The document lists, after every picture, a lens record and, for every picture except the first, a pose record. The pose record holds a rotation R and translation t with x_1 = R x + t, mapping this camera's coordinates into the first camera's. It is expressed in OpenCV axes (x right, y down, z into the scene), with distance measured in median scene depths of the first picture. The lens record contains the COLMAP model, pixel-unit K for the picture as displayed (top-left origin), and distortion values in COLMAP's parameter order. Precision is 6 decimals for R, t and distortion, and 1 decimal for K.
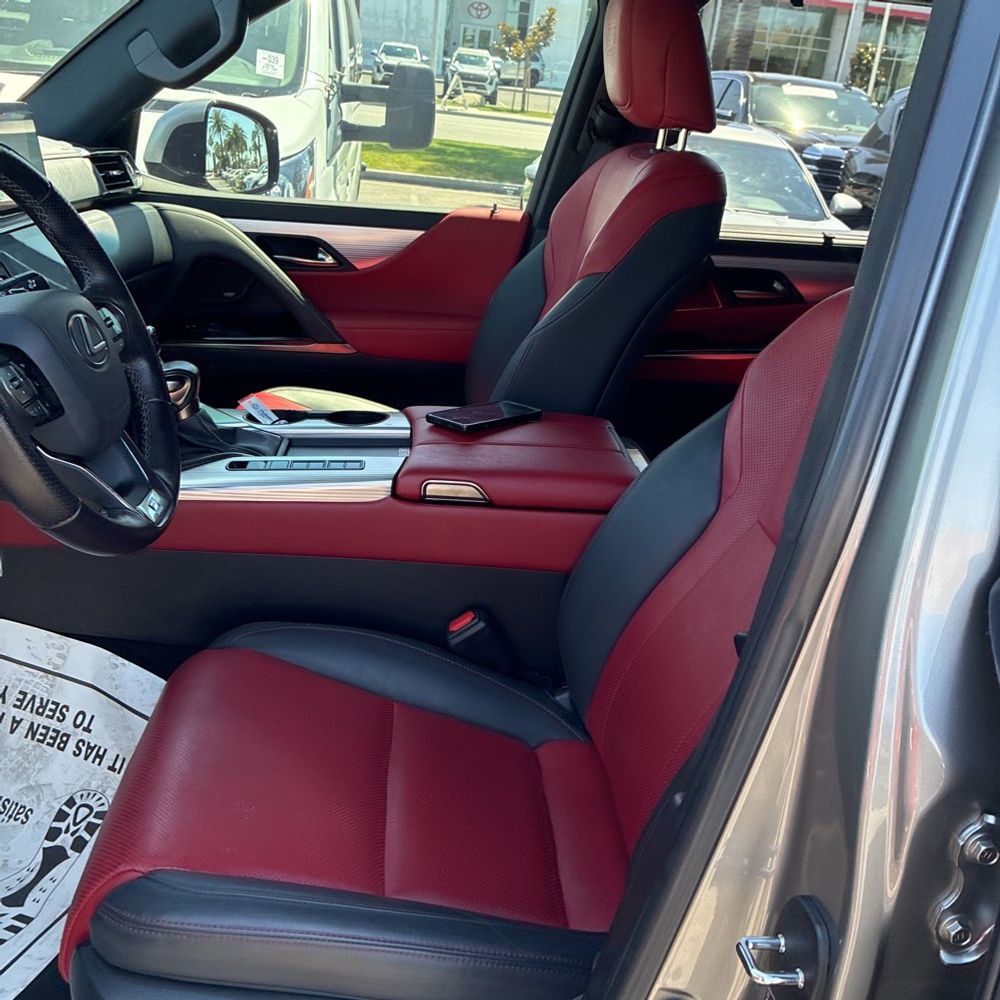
lens RADIAL K [[1016.5, 0, 500.0], [0, 1016.5, 500.0], [0, 0, 1]] dist [-0.000127, -0.003280]
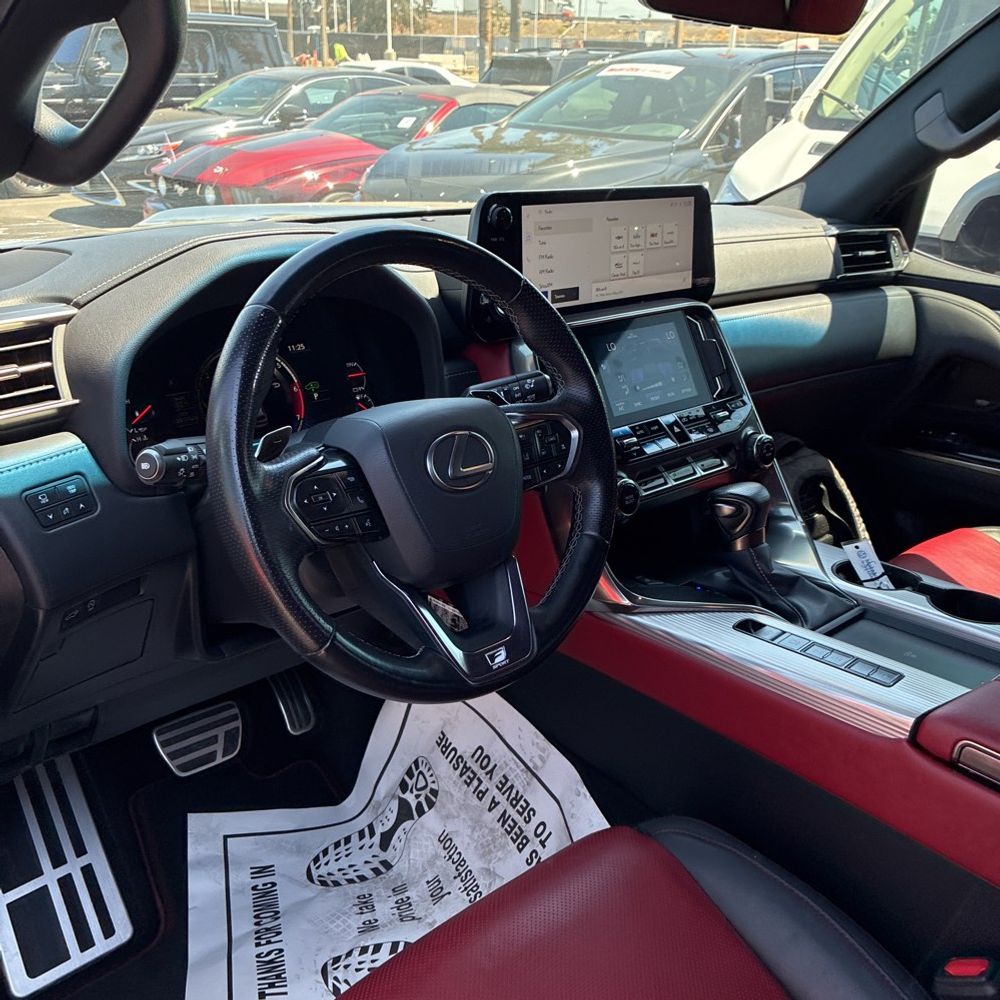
lens RADIAL K [[1004.4, 0, 500.0], [0, 1004.4, 500.0], [0, 0, 1]] dist [0.008754, 0.010307]
pose [[0.606188, 0.221218, -0.763936, 0.210844], [-0.257171, 0.963457, 0.074929, -0.140331], [0.752595, 0.151041, 0.640927, 0.326486]]
